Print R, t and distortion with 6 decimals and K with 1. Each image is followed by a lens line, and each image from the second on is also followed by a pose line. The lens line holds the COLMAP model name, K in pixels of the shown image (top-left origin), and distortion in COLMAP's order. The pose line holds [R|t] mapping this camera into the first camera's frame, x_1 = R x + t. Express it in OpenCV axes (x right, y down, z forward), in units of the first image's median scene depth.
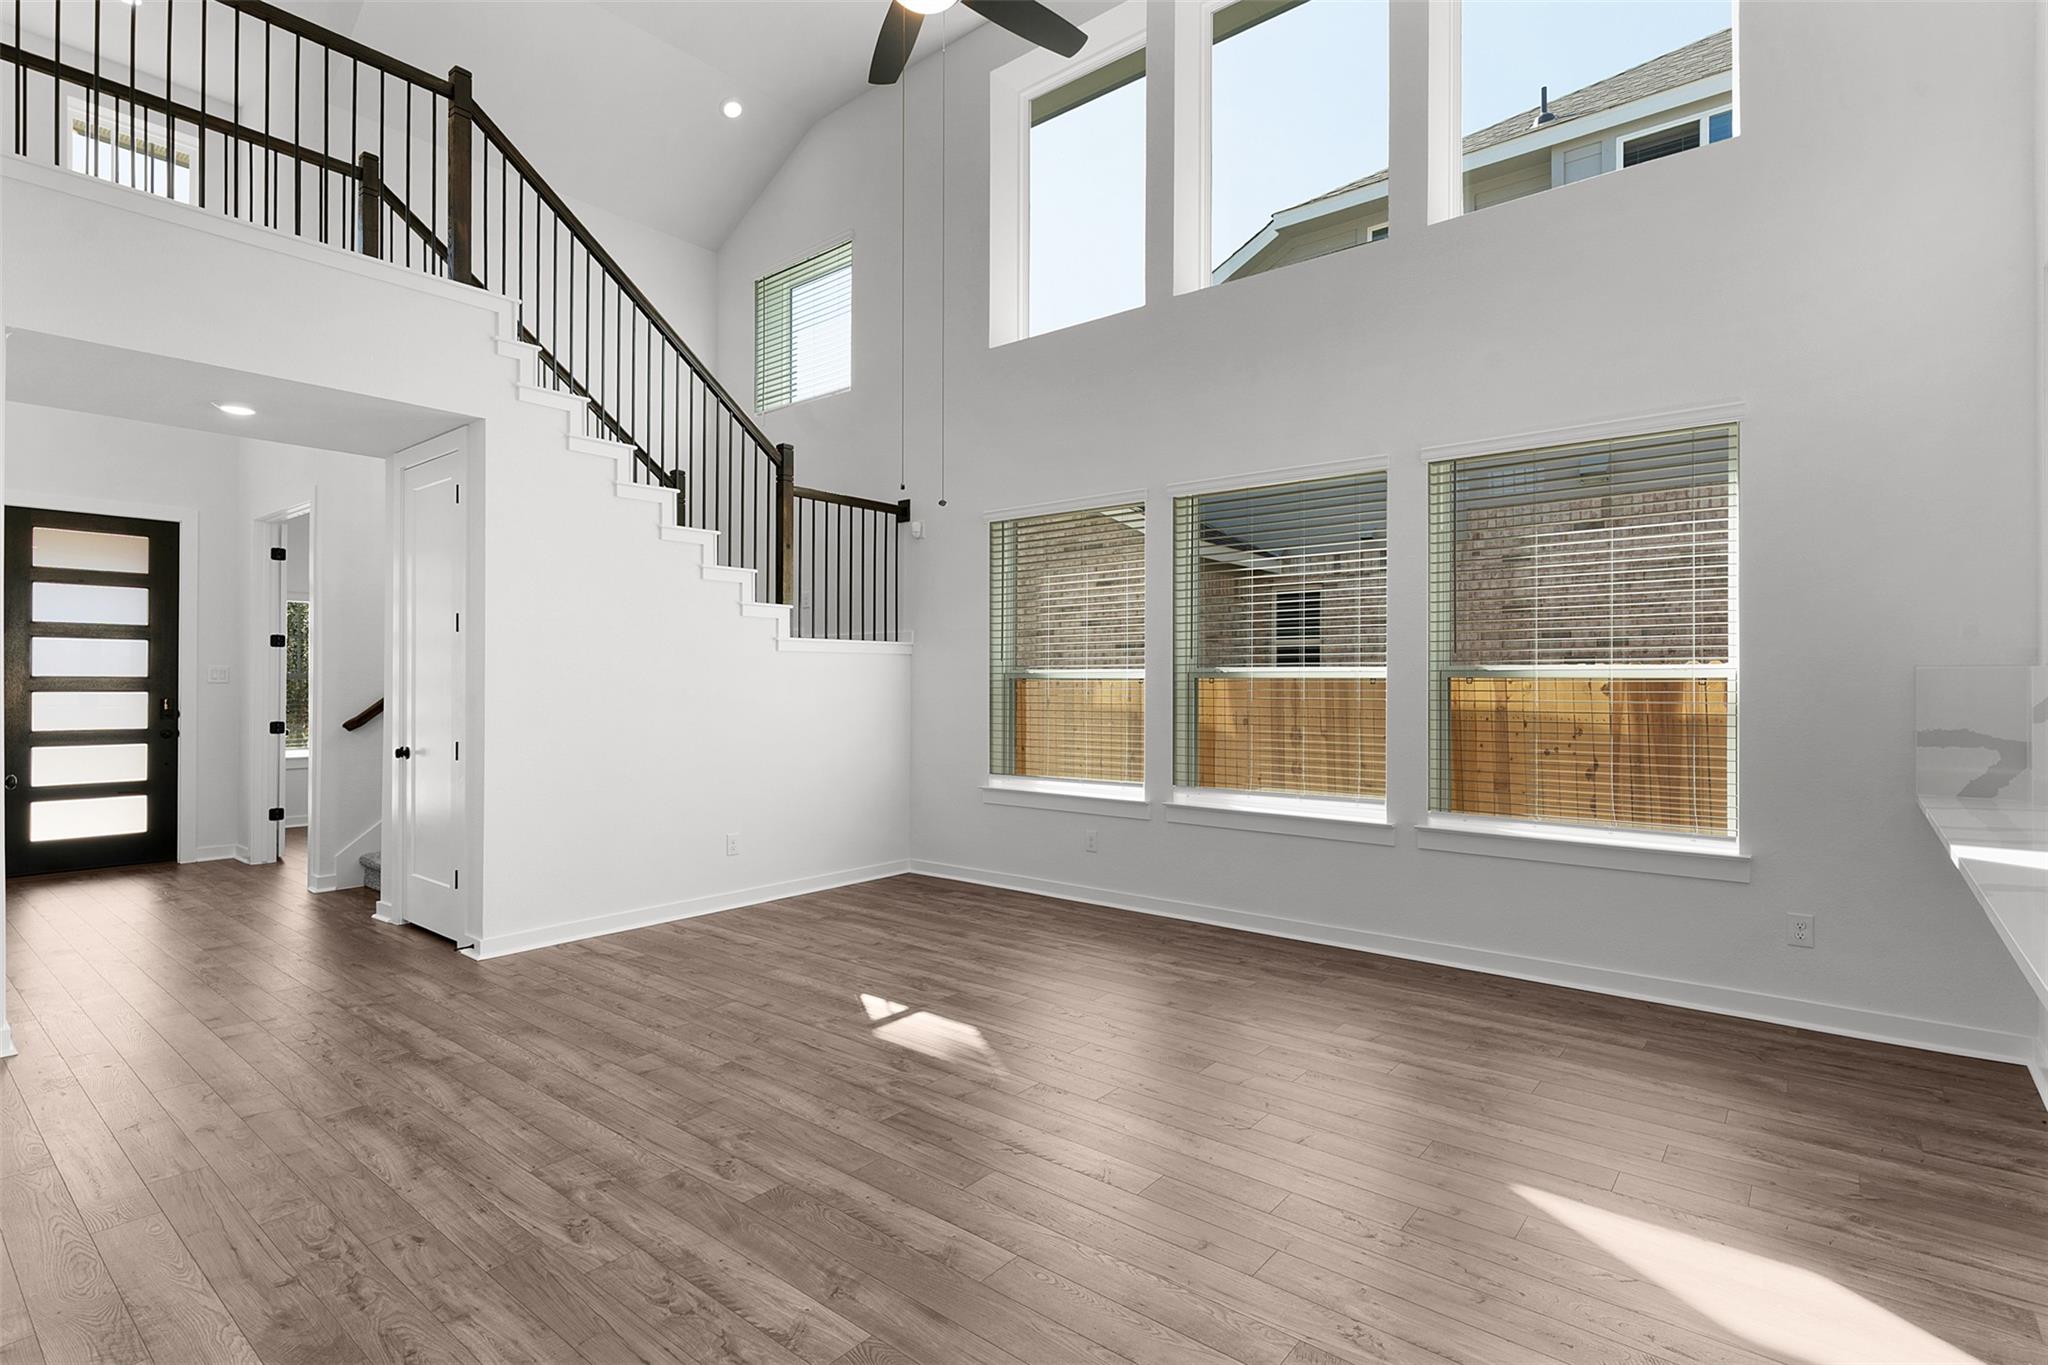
lens RADIAL K [[983.0, 0, 1024.0], [0, 983.0, 682.5], [0, 0, 1]] dist [-0.001618, -0.000787]
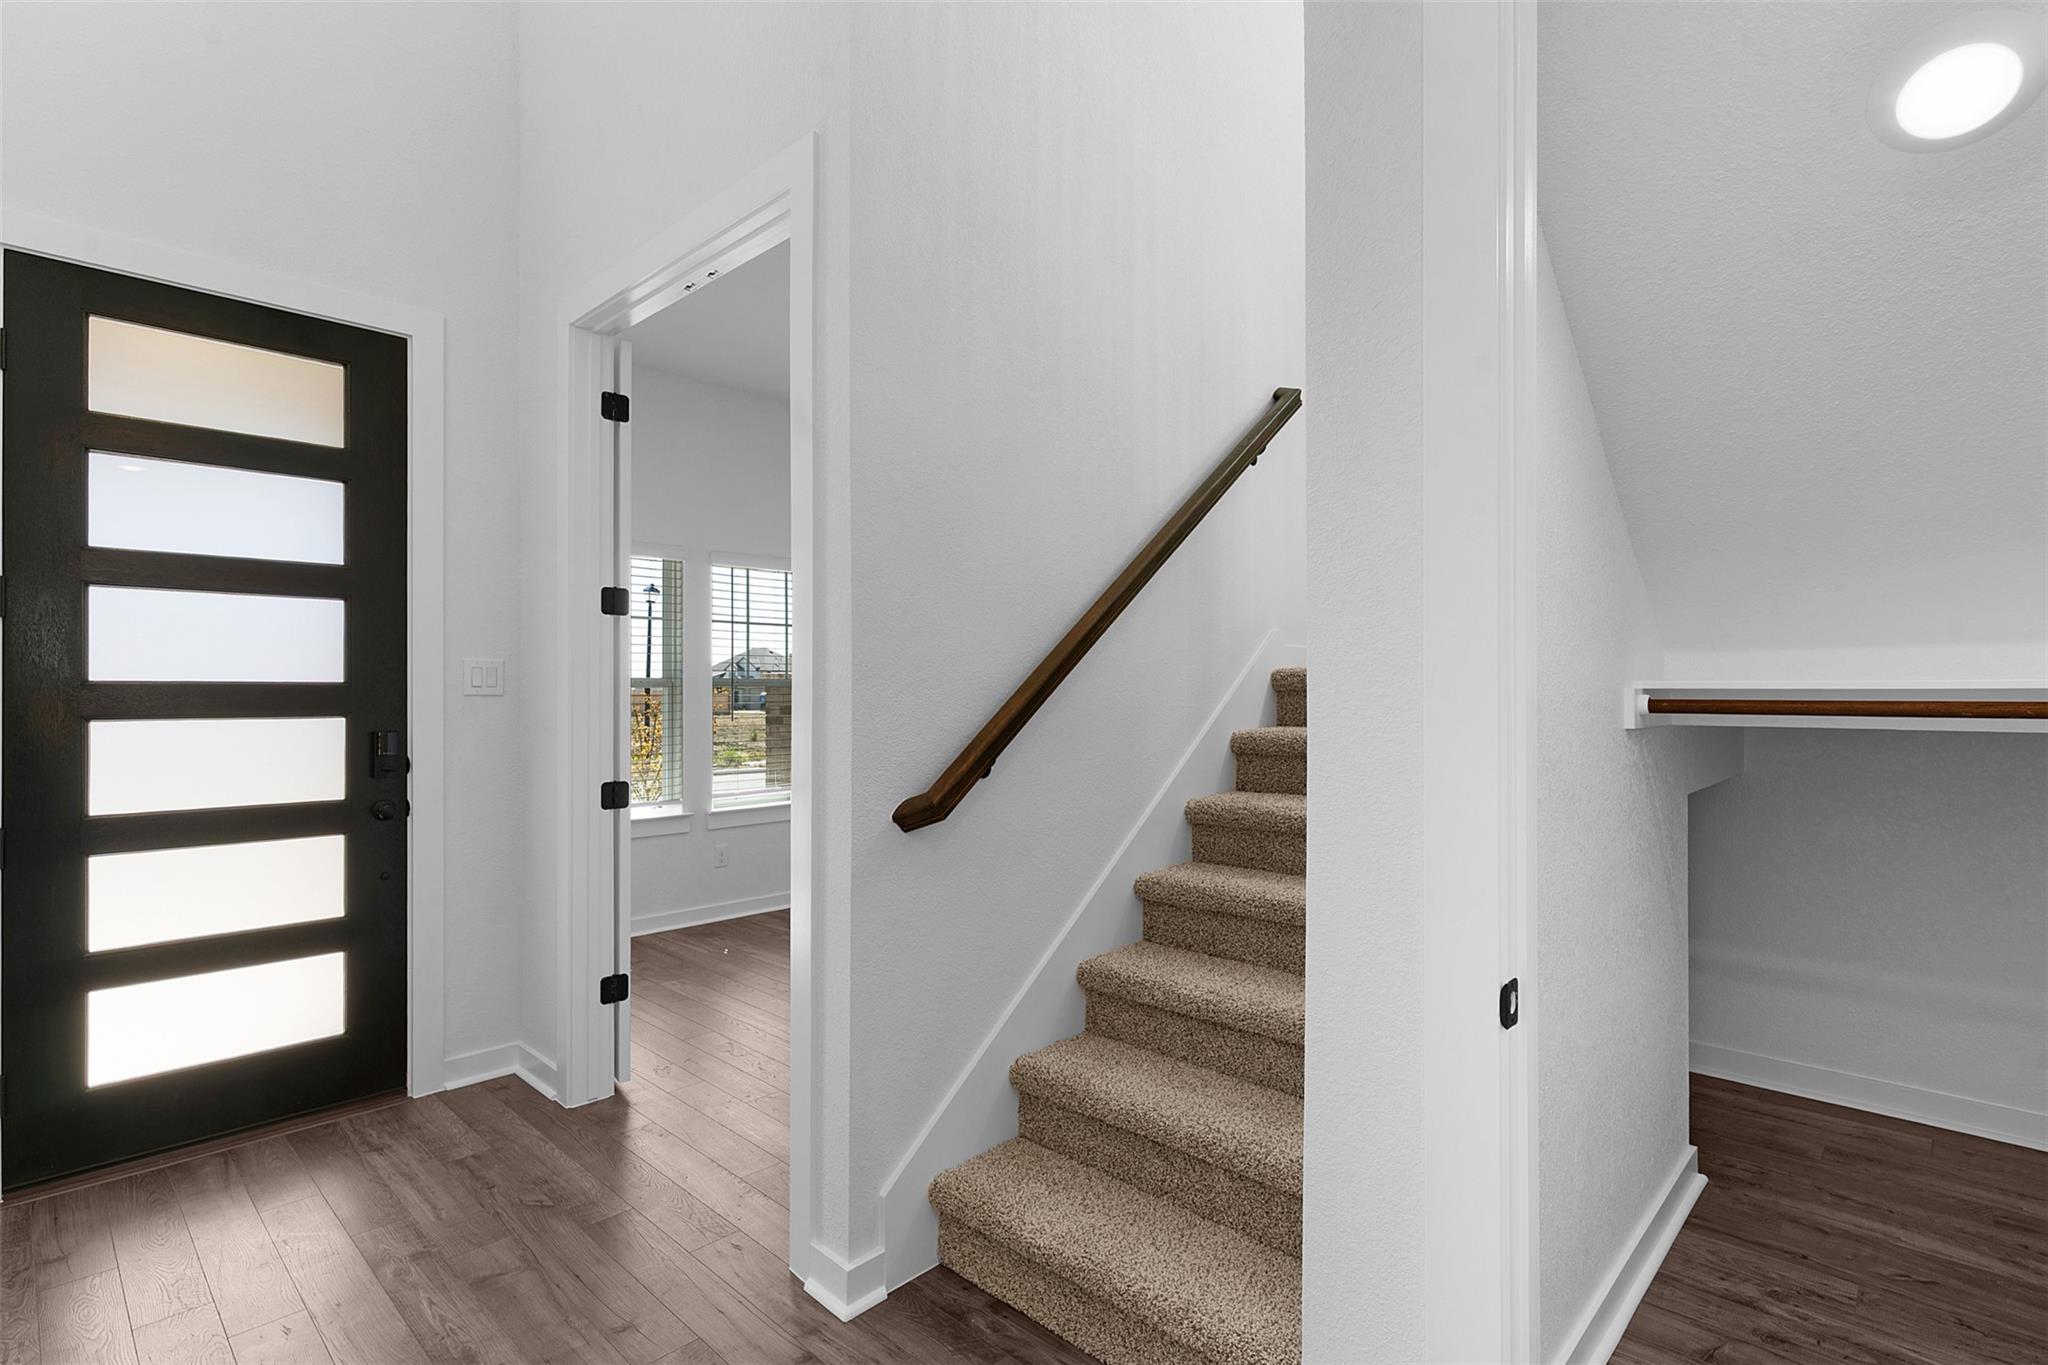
lens RADIAL K [[990.9, 0, 1024.0], [0, 990.9, 682.5], [0, 0, 1]] dist [0.001886, 0.000272]
pose [[0.996806, -0.005478, -0.079667, -0.558695], [0.005330, 0.999984, -0.002071, -0.003266], [0.079678, 0.001640, 0.996819, 0.585757]]
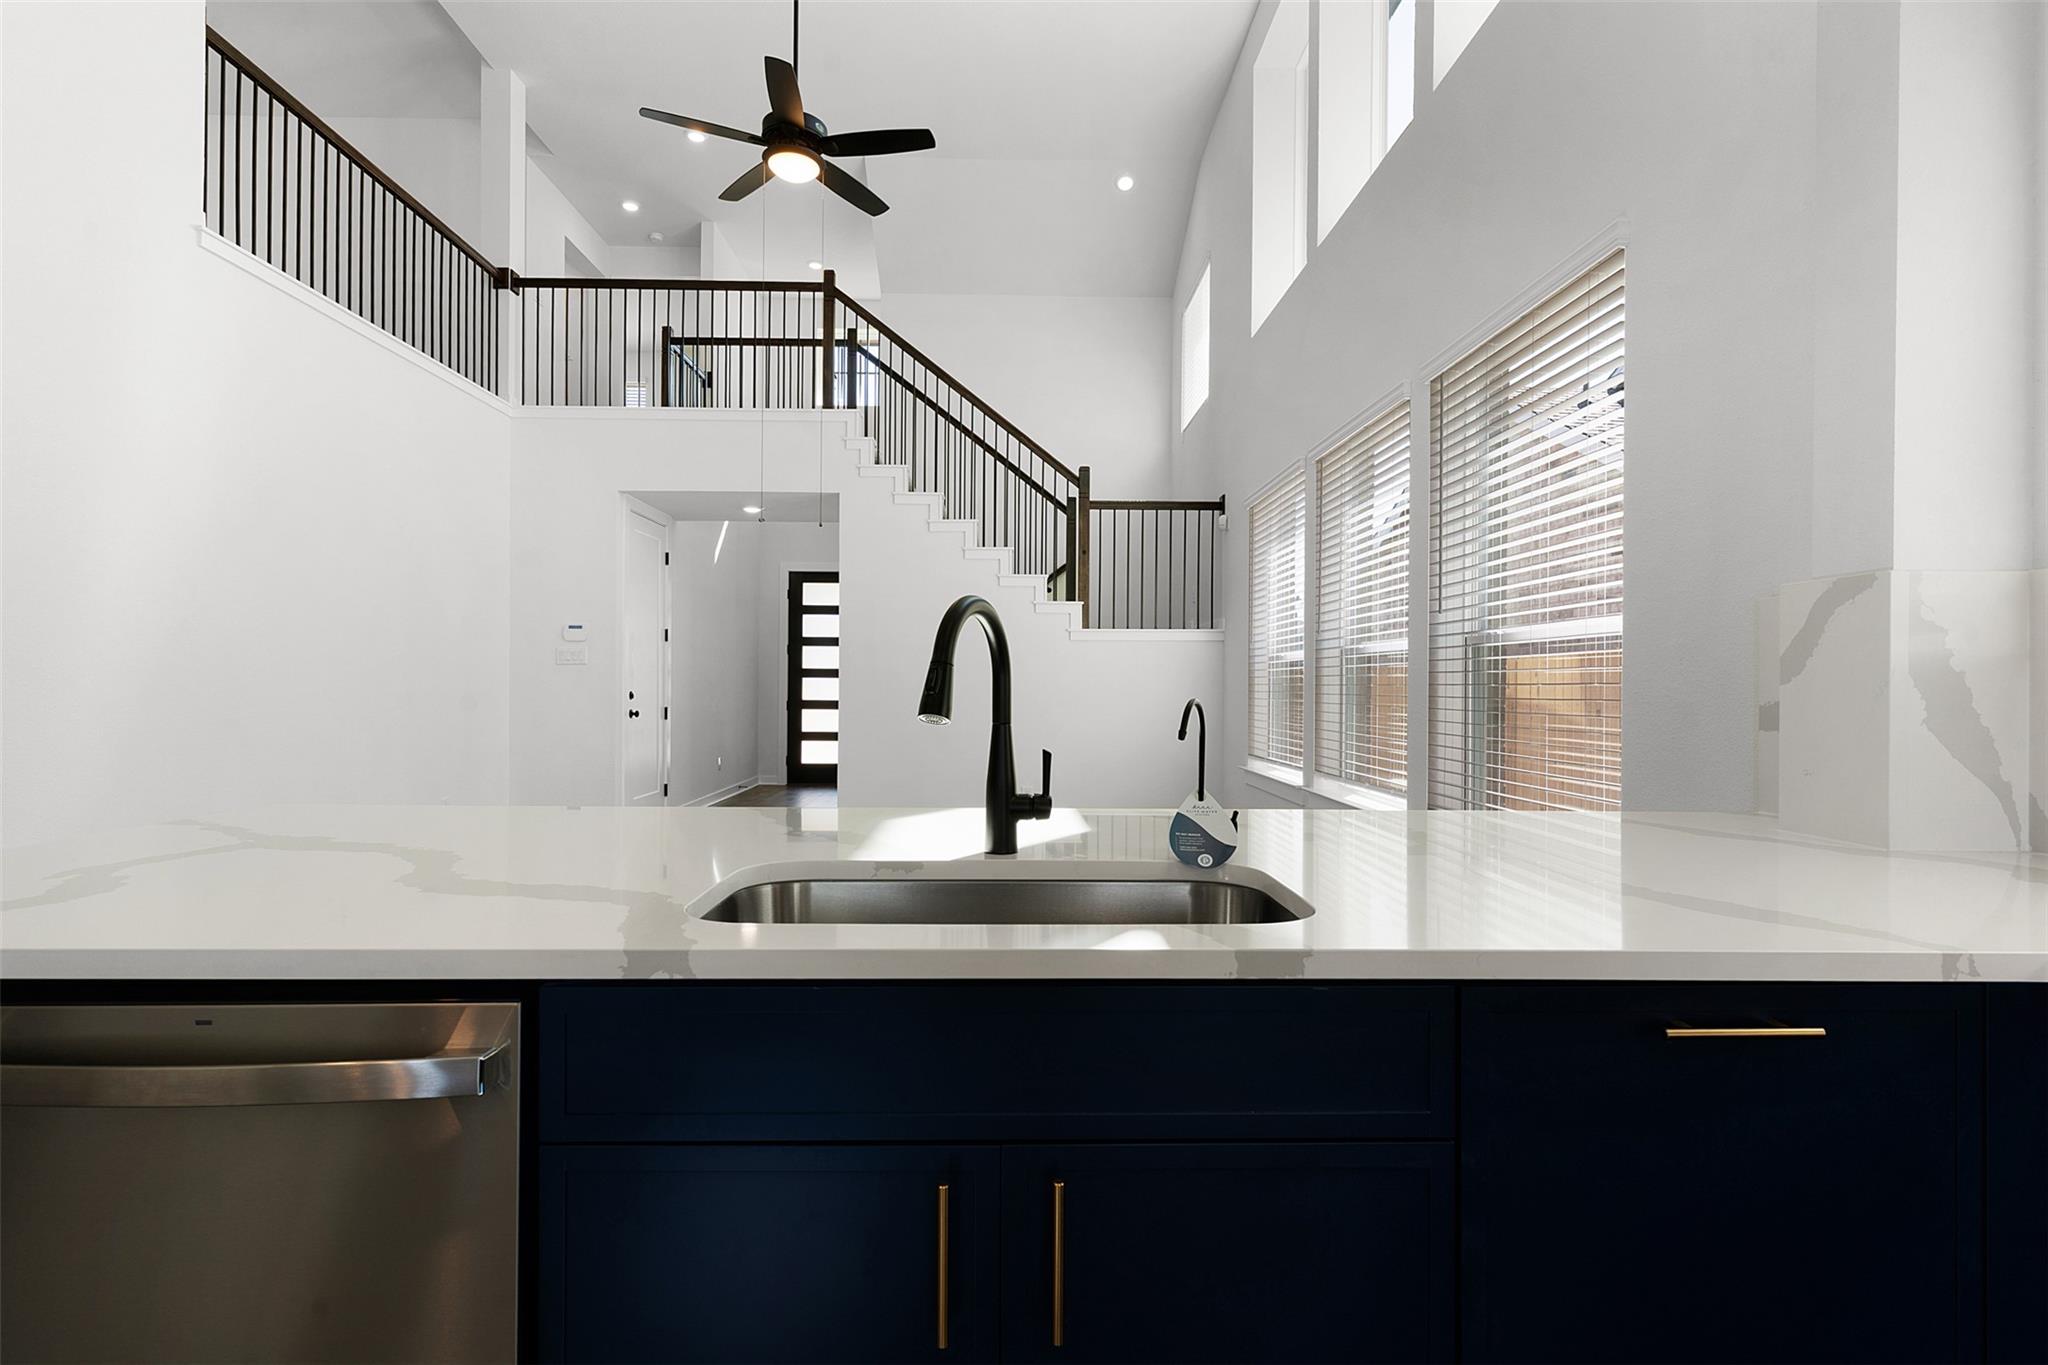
lens RADIAL K [[990.9, 0, 1024.0], [0, 990.9, 682.5], [0, 0, 1]] dist [0.001886, 0.000272]
pose [[0.648189, 0.001561, -0.761478, 0.551850], [-0.005979, 0.999978, -0.003039, 0.020398], [0.761456, 0.006523, 0.648184, 0.150095]]
